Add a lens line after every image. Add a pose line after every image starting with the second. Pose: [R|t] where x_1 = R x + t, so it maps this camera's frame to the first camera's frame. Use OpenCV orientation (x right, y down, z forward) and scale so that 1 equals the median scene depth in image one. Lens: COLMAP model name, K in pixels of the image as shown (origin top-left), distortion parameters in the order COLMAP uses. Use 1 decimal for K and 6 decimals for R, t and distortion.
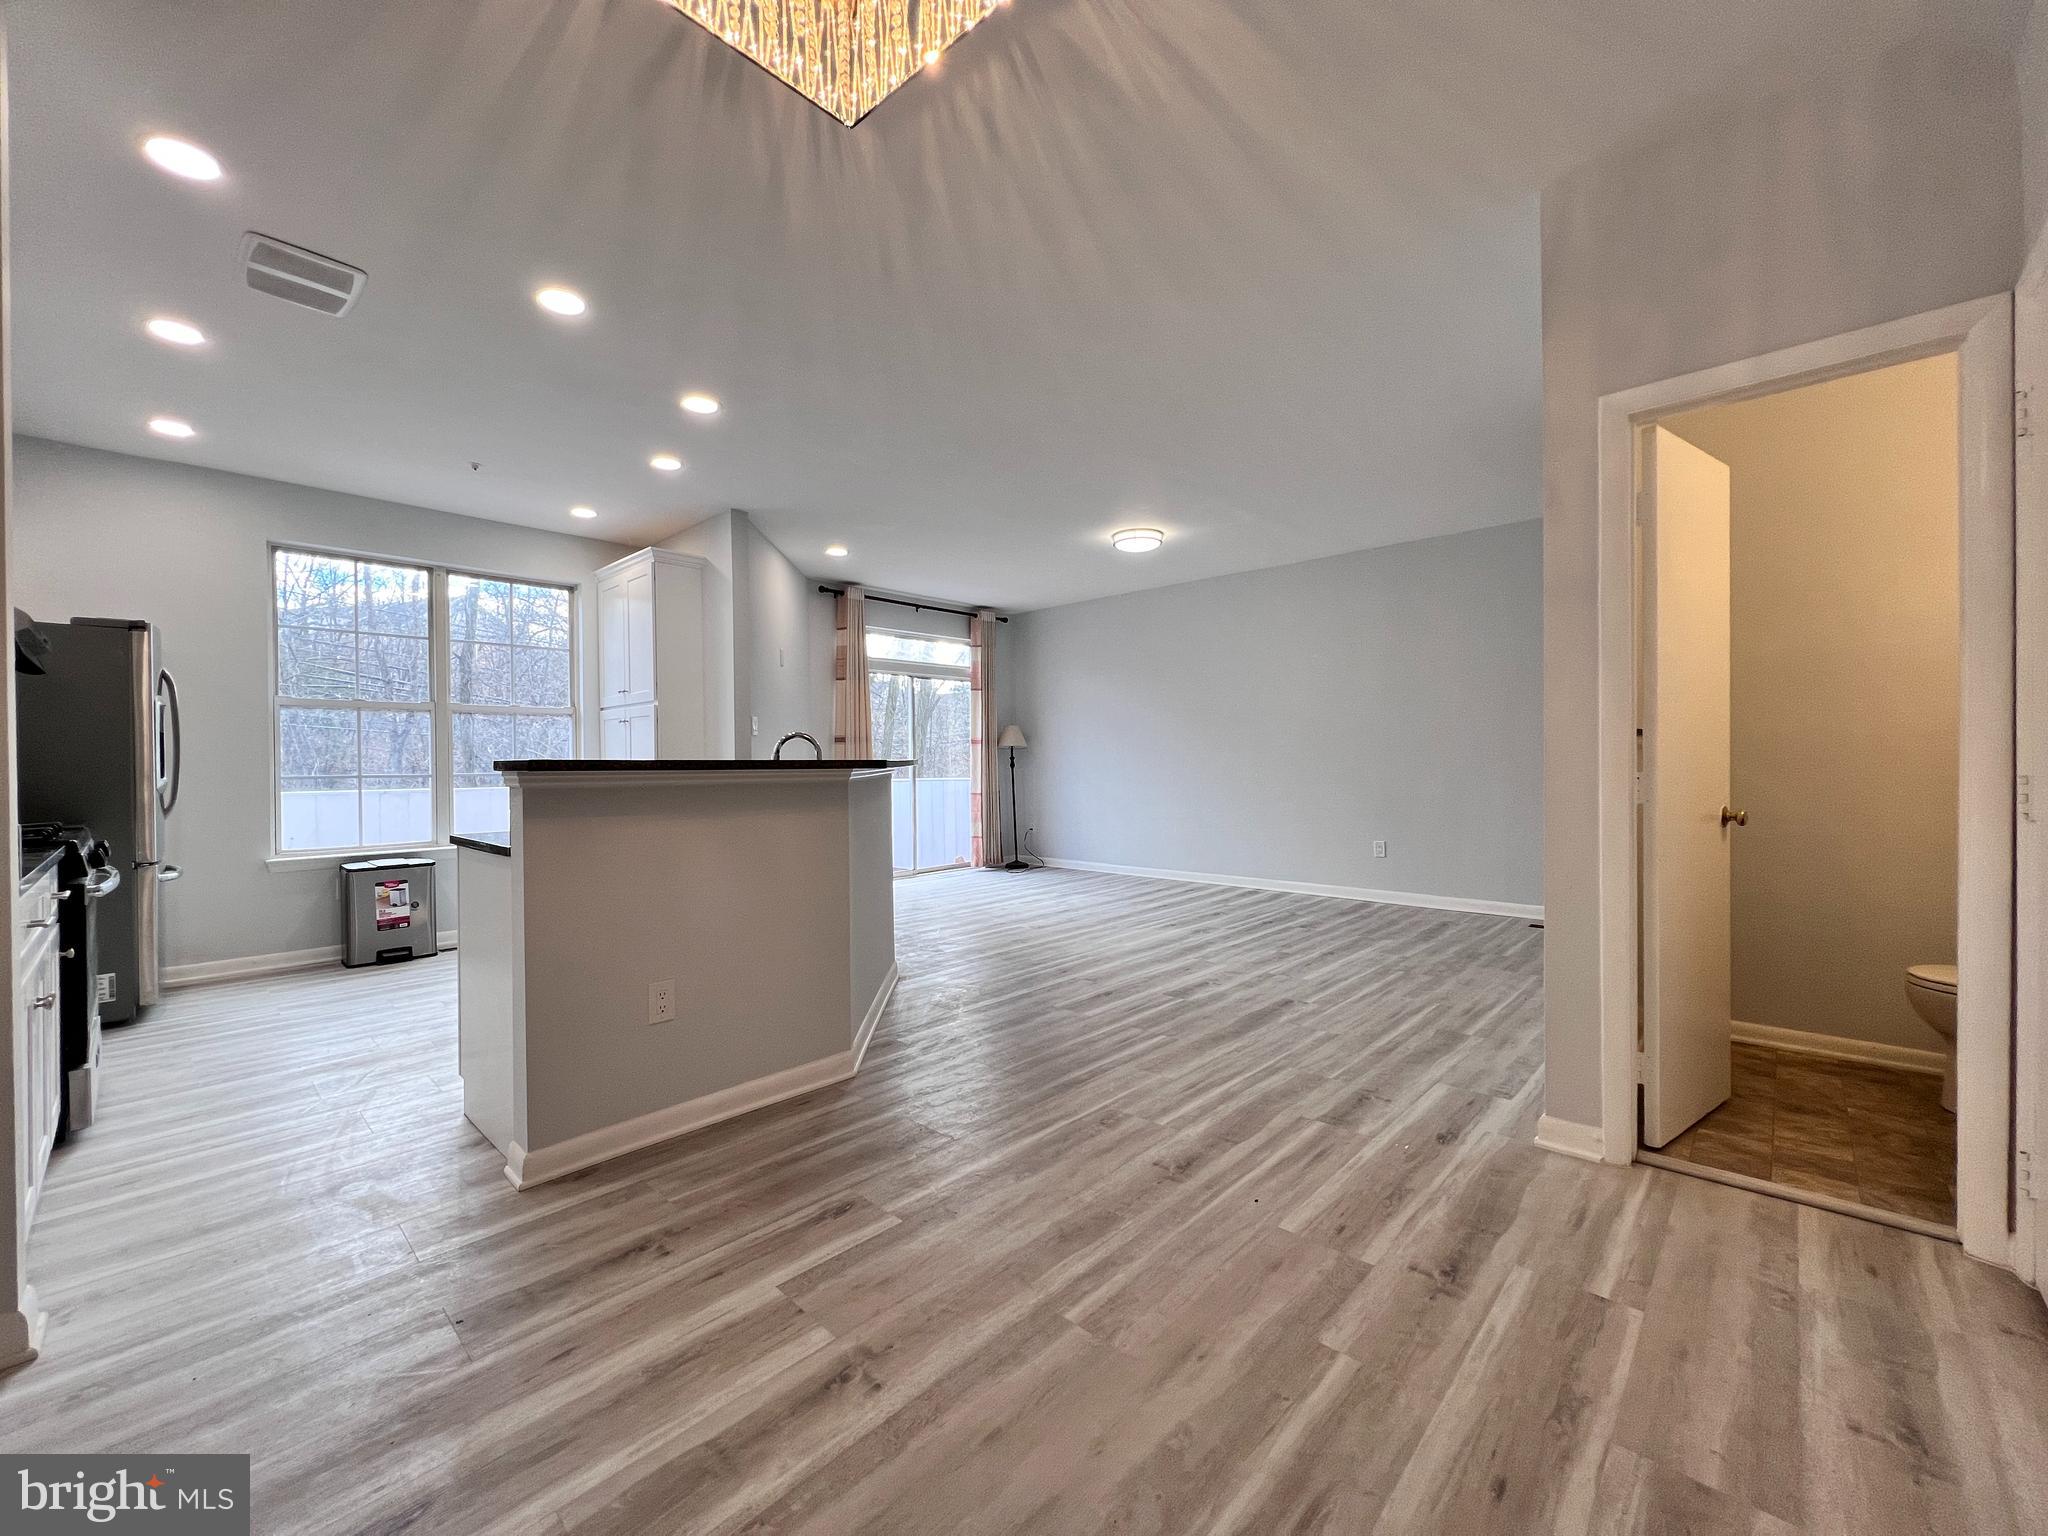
lens RADIAL K [[819.1, 0, 1027.0], [0, 819.1, 769.5], [0, 0, 1]] dist [0.000551, 0.000147]
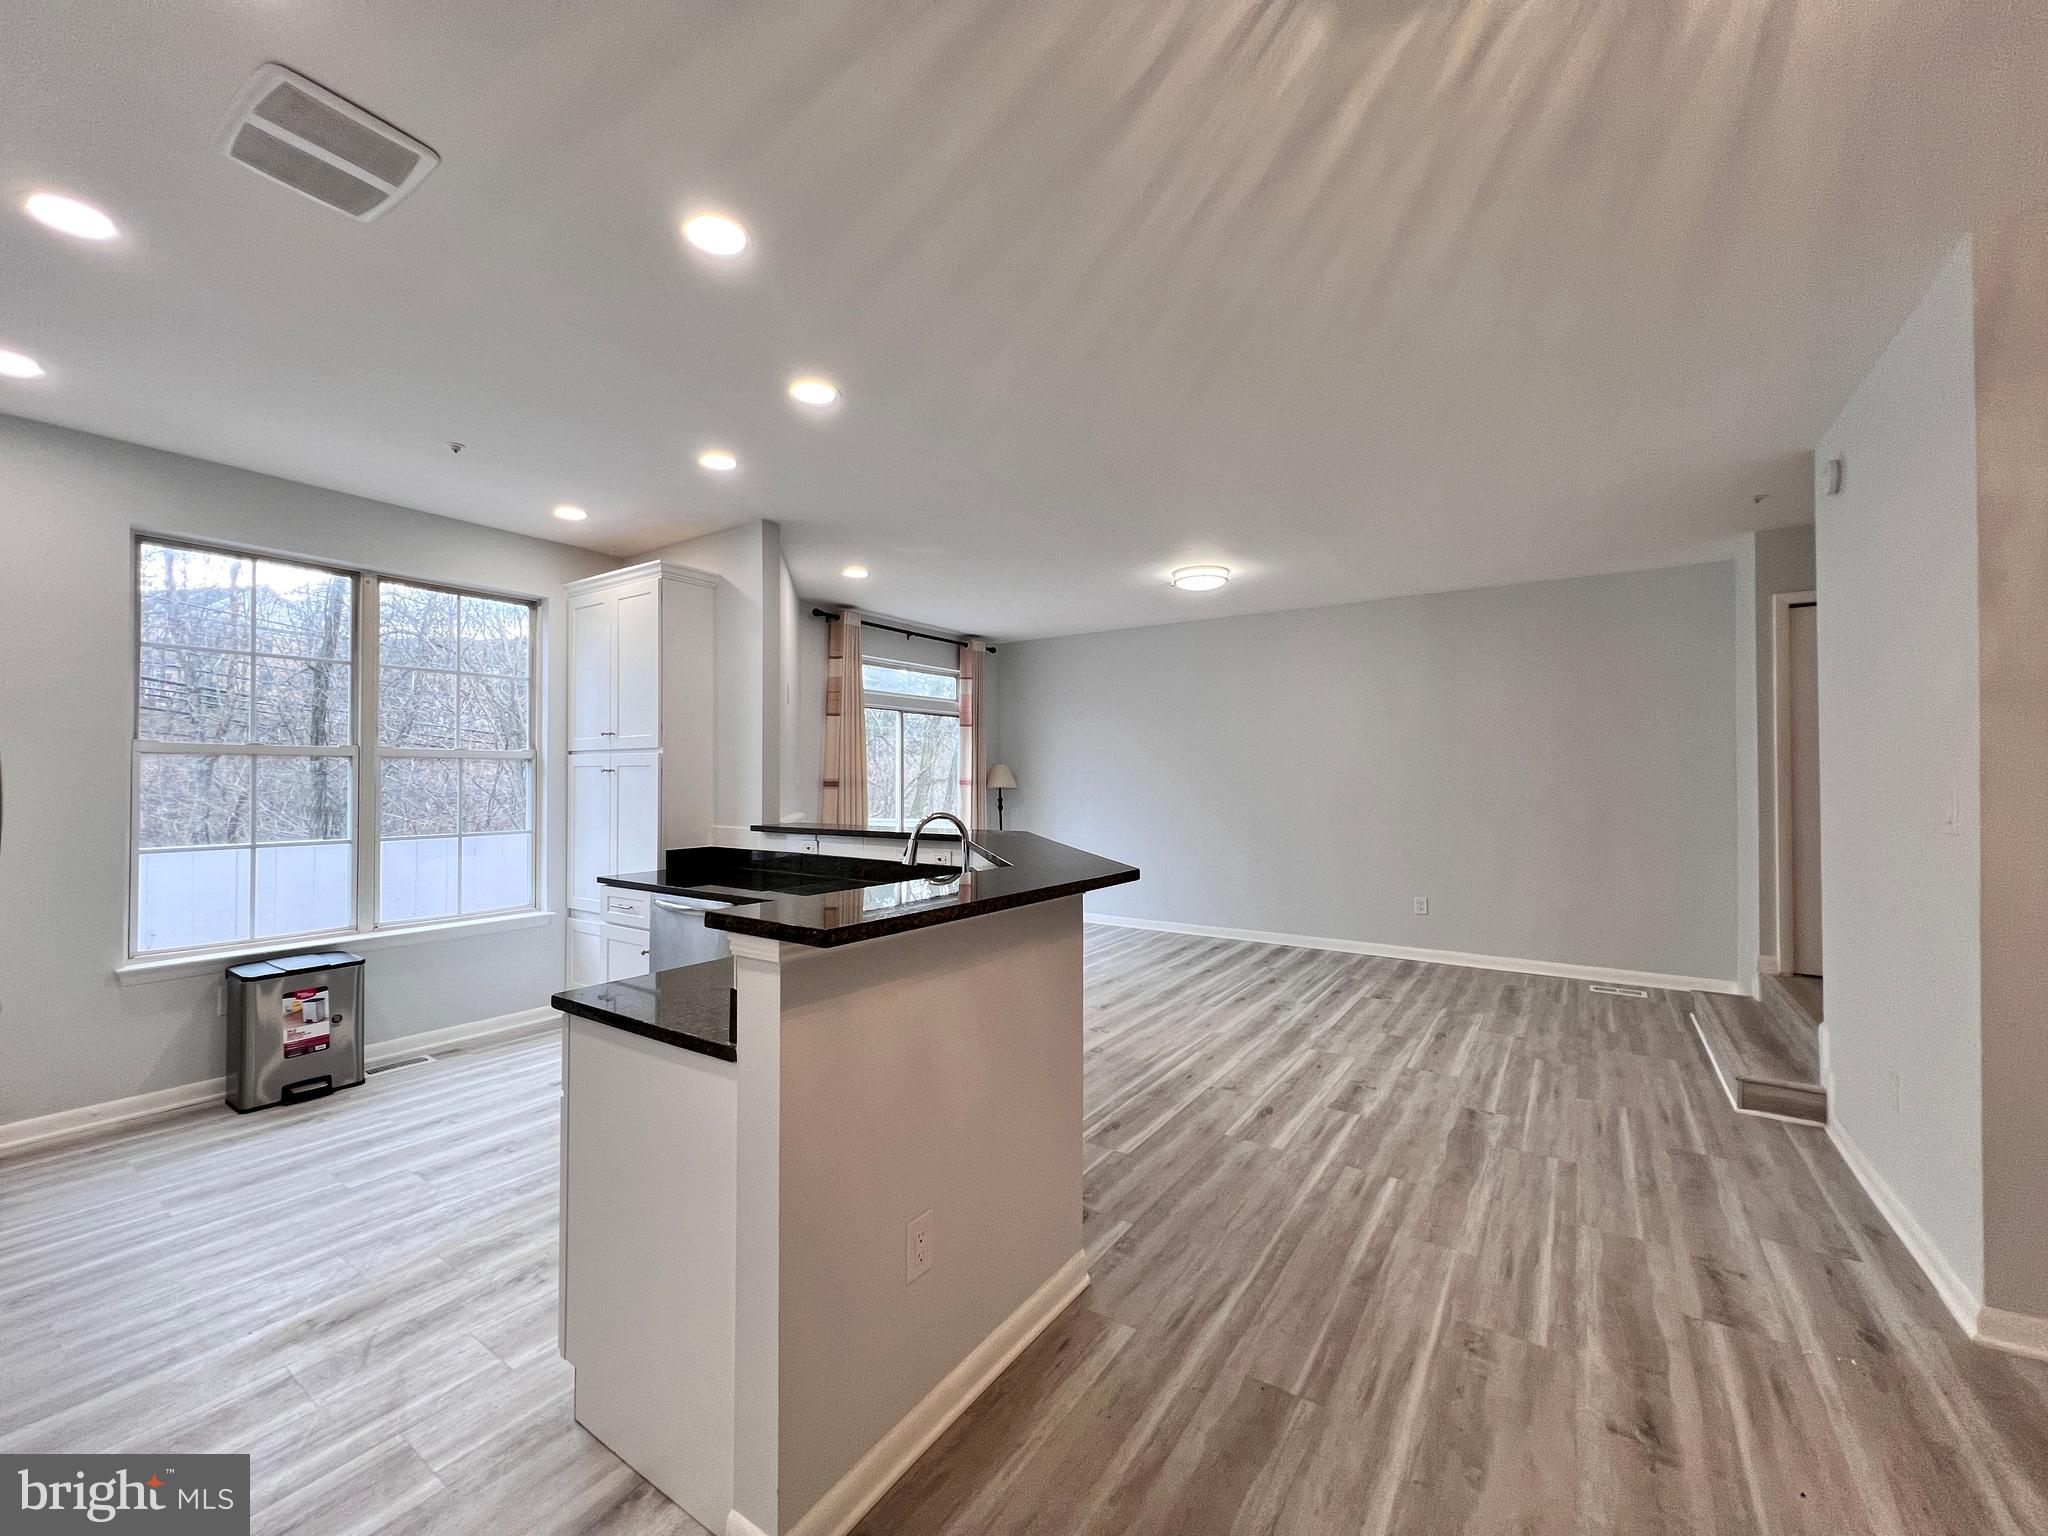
lens RADIAL K [[819.1, 0, 1022.1], [0, 819.1, 768.6], [0, 0, 1]] dist [0.000551, 0.000147]
pose [[0.987929, 0.010483, 0.154552, -0.246416], [-0.007354, 0.999757, -0.020801, -0.054214], [-0.154733, 0.019414, 0.987766, 0.156057]]
